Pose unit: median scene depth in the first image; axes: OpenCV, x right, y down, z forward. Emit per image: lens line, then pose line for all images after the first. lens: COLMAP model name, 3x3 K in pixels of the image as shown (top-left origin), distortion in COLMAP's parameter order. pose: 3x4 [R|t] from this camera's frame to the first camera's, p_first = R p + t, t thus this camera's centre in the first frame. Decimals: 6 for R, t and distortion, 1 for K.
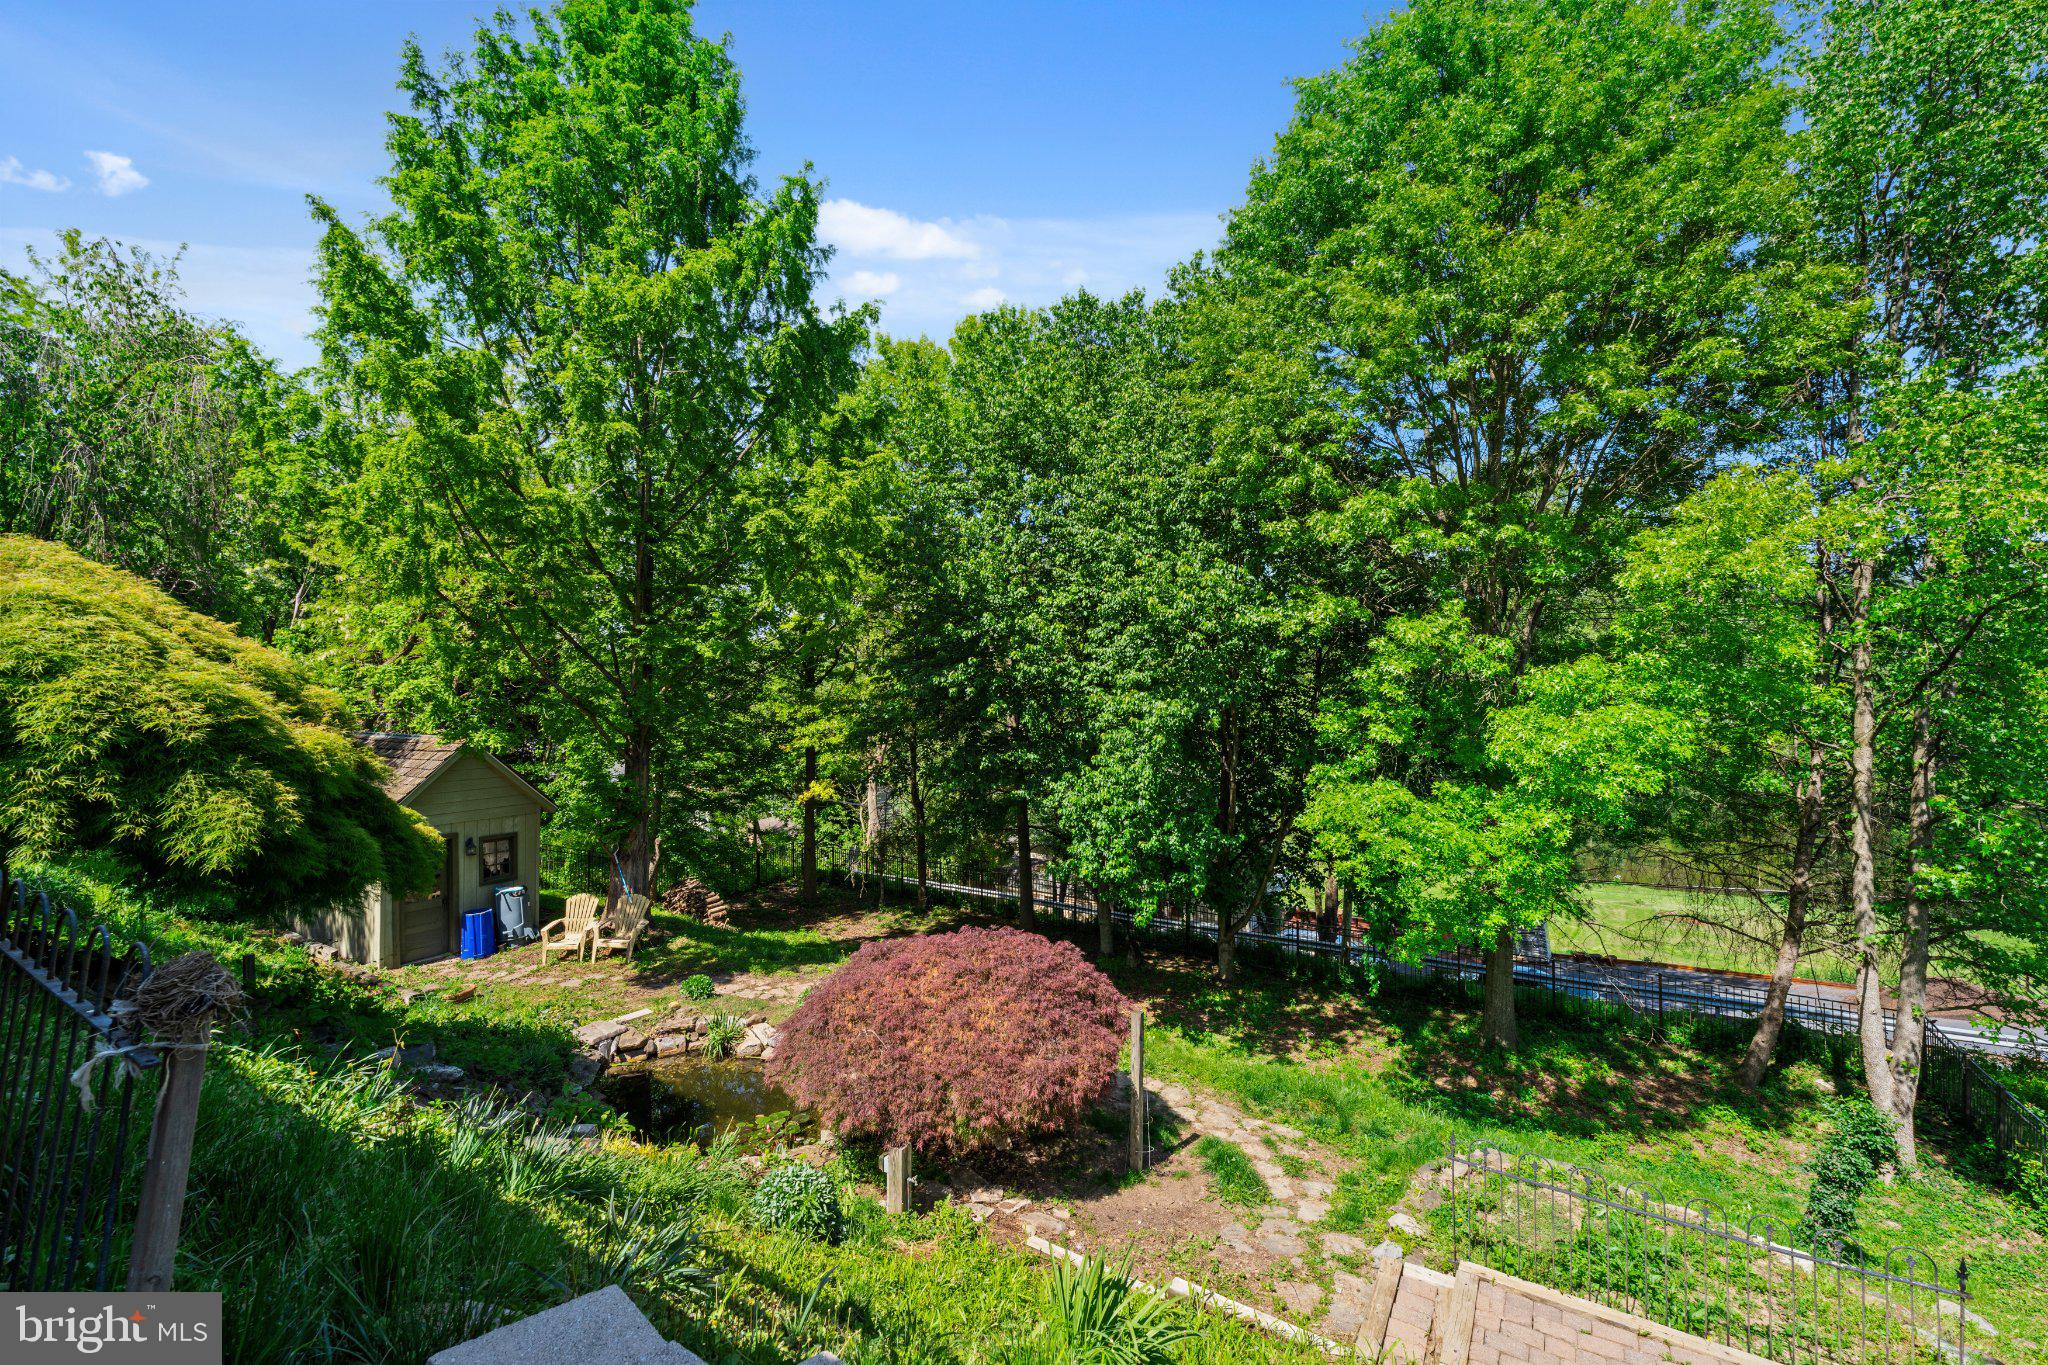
lens RADIAL K [[823.3, 0, 1009.9], [0, 823.3, 686.0], [0, 0, 1]] dist [-0.004306, -0.002191]
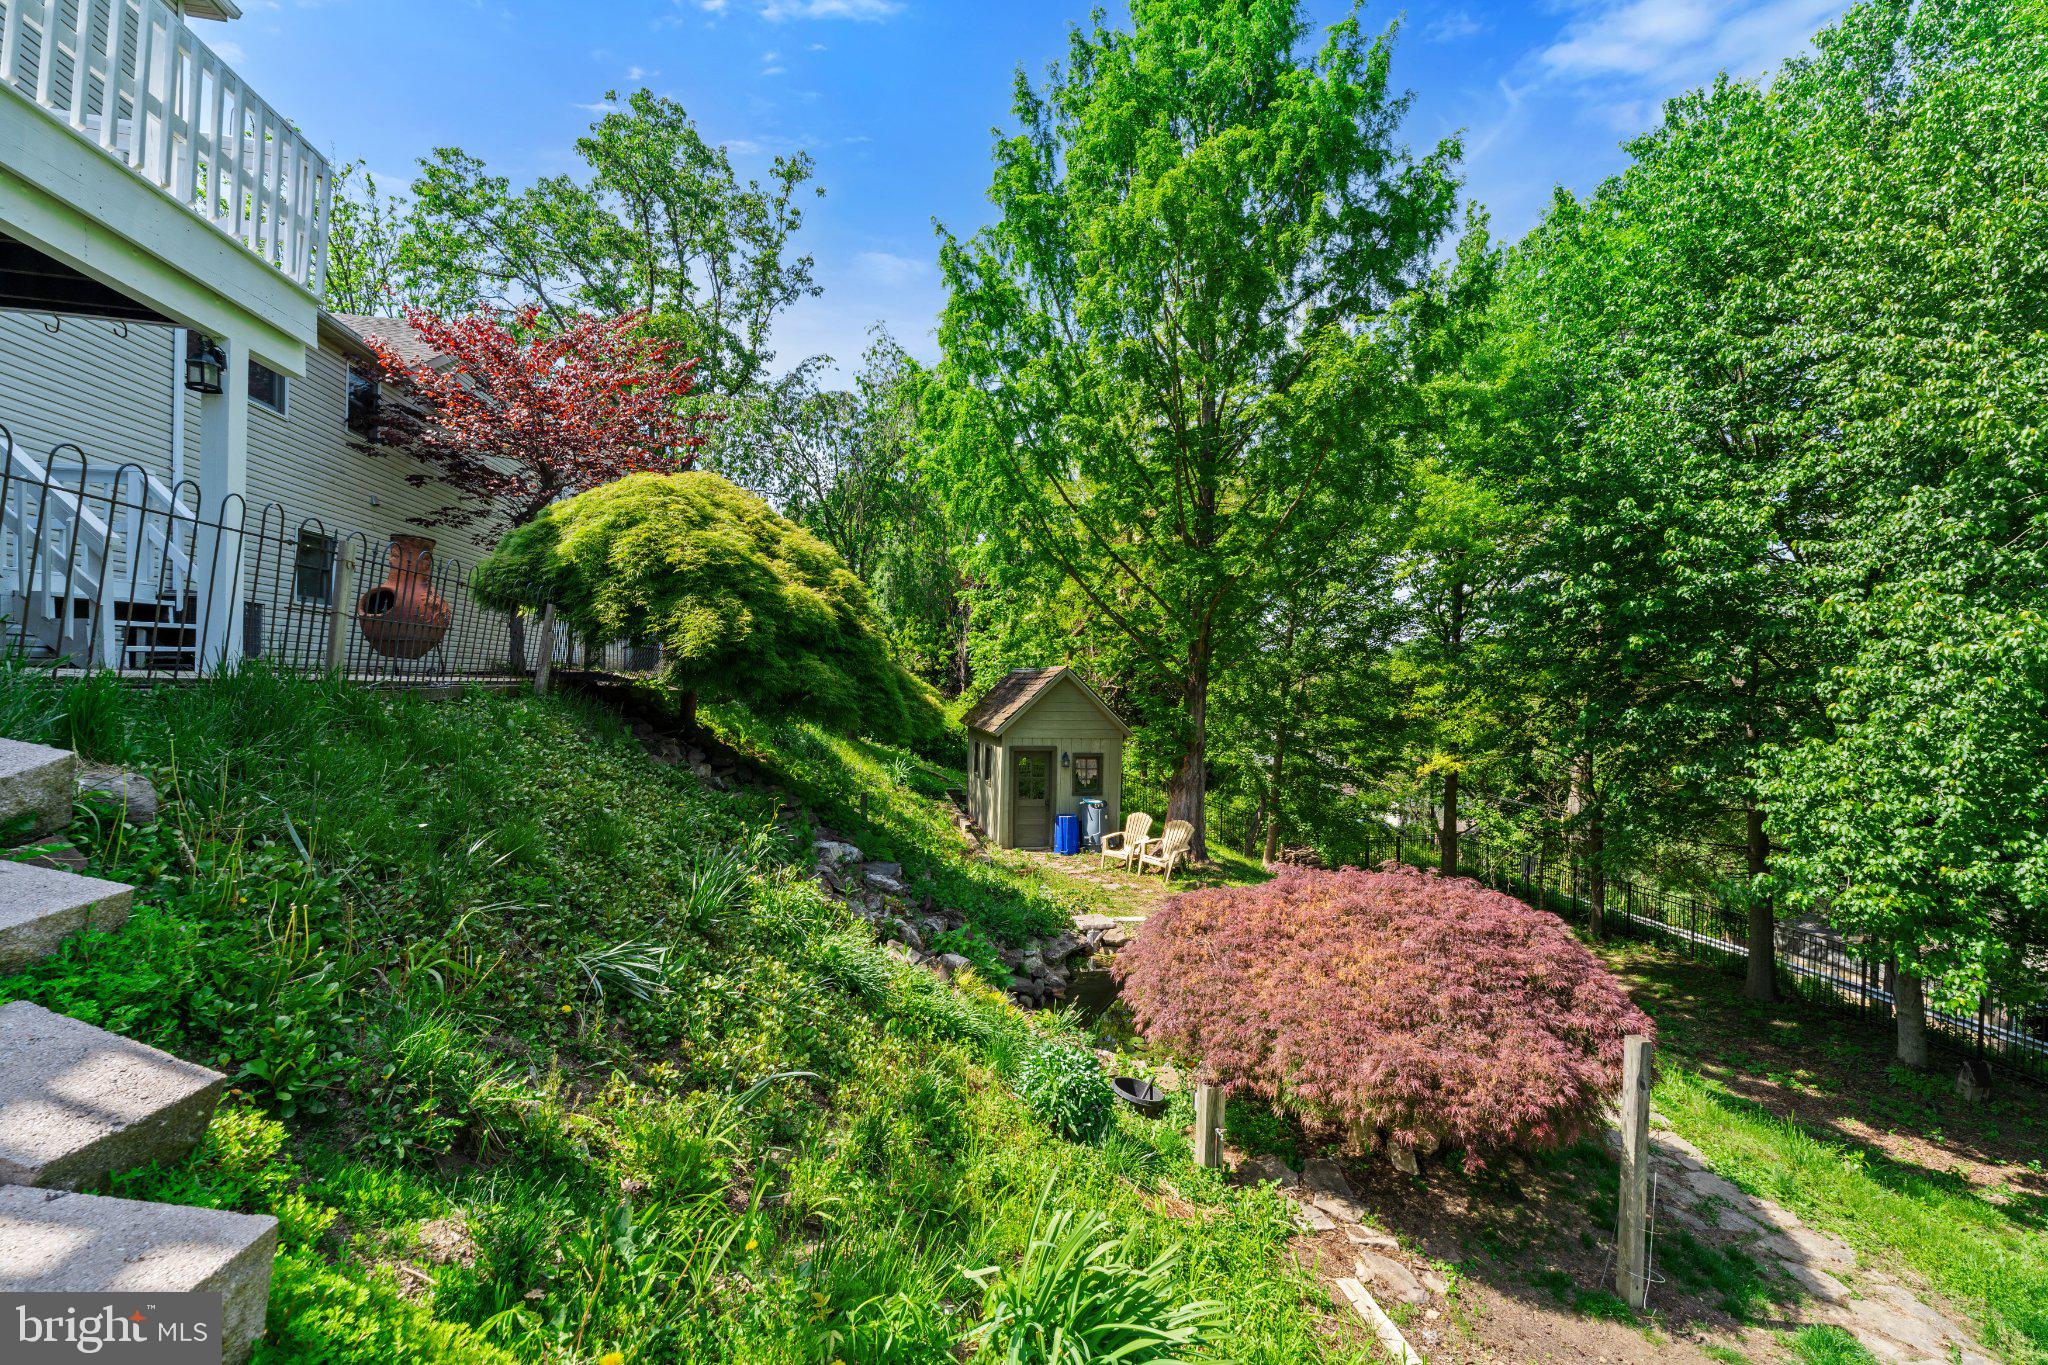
lens RADIAL K [[823.3, 0, 1032.5], [0, 823.3, 697.8], [0, 0, 1]] dist [-0.004306, -0.002191]
pose [[0.690344, 0.028759, -0.722909, 0.191388], [-0.021842, 0.999583, 0.018908, 0.109676], [0.723151, 0.002737, 0.690684, 0.203174]]
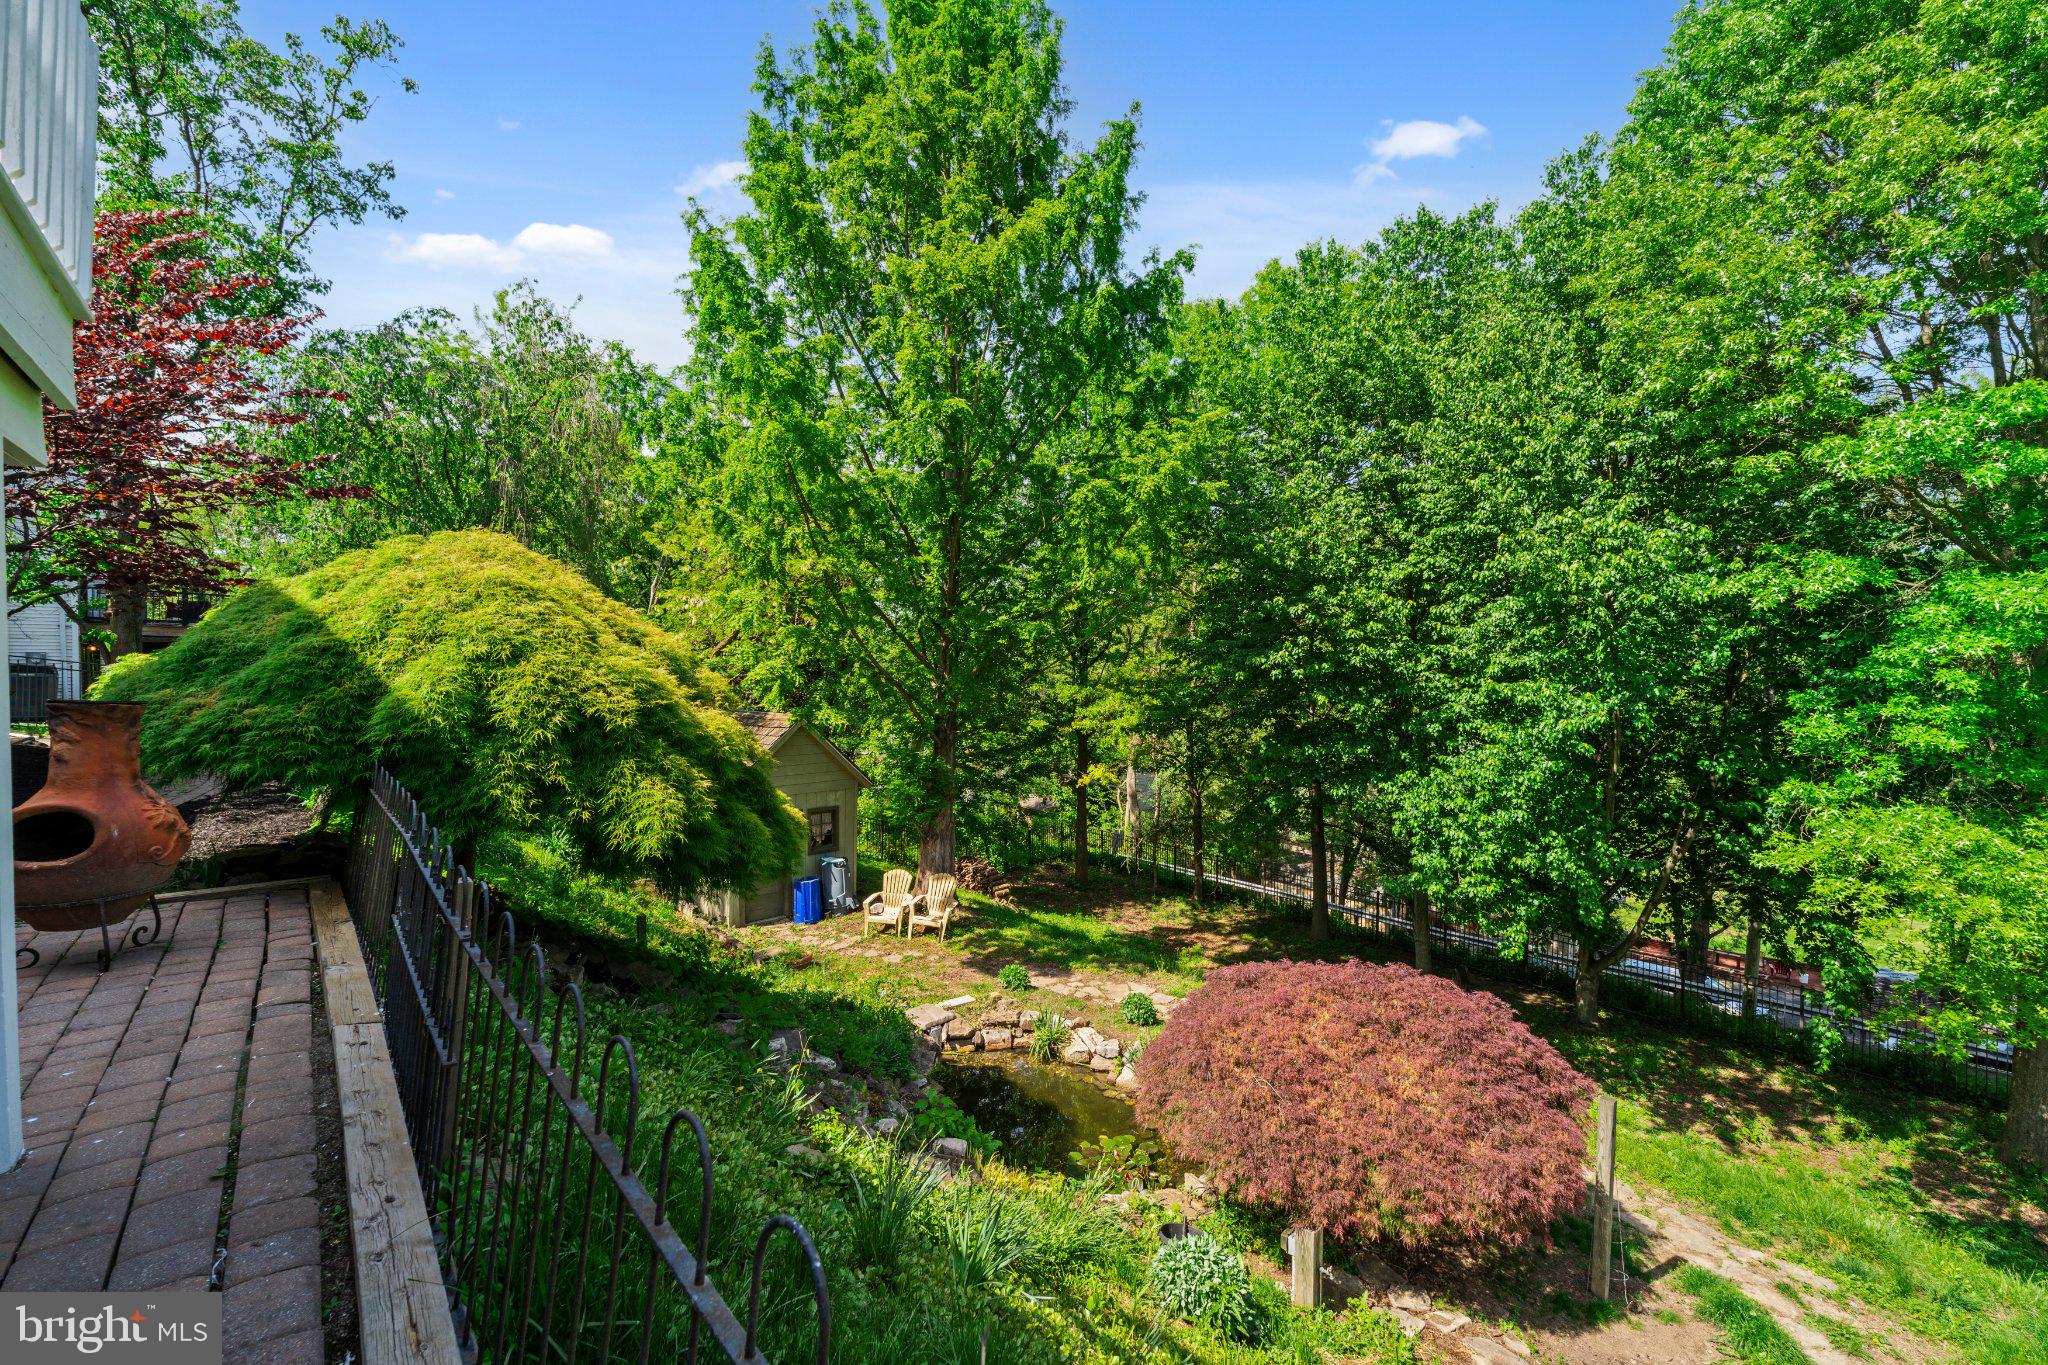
lens RADIAL K [[823.3, 0, 1012.5], [0, 823.3, 681.3], [0, 0, 1]] dist [-0.004306, -0.002191]
pose [[0.958423, 0.012322, -0.285085, -0.118591], [-0.006774, 0.999768, 0.020439, -0.004995], [0.285270, -0.017658, 0.958284, 0.078451]]
